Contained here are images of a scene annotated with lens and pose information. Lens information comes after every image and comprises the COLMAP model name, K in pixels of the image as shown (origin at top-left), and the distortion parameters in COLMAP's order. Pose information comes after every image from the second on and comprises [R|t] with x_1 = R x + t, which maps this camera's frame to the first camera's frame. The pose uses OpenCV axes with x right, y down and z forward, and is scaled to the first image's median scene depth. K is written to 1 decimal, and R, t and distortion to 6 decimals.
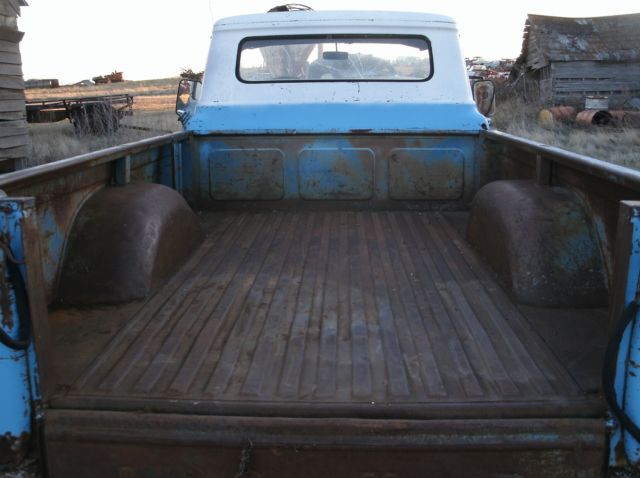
lens RADIAL K [[655.1, 0, 322.0], [0, 655.1, 251.1], [0, 0, 1]] dist [-0.265932, 0.349653]
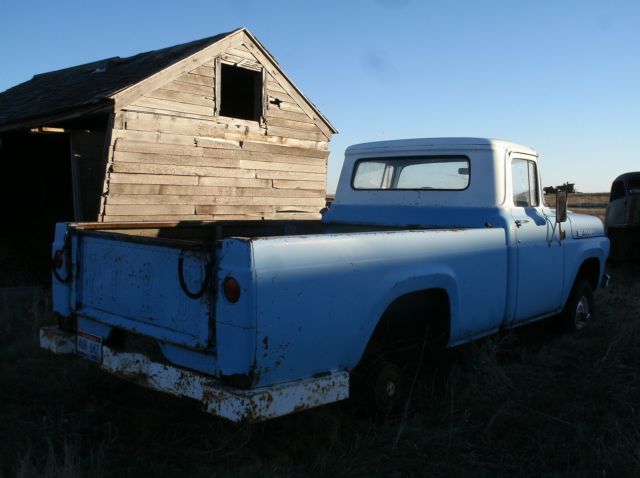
lens RADIAL K [[655.1, 0, 322.0], [0, 655.1, 251.1], [0, 0, 1]] dist [-0.265932, 0.349653]
pose [[0.771935, 0.067671, -0.632089, 0.768630], [-0.173810, 0.978898, -0.107465, 0.047948], [0.611478, 0.192820, 0.767408, -0.162272]]
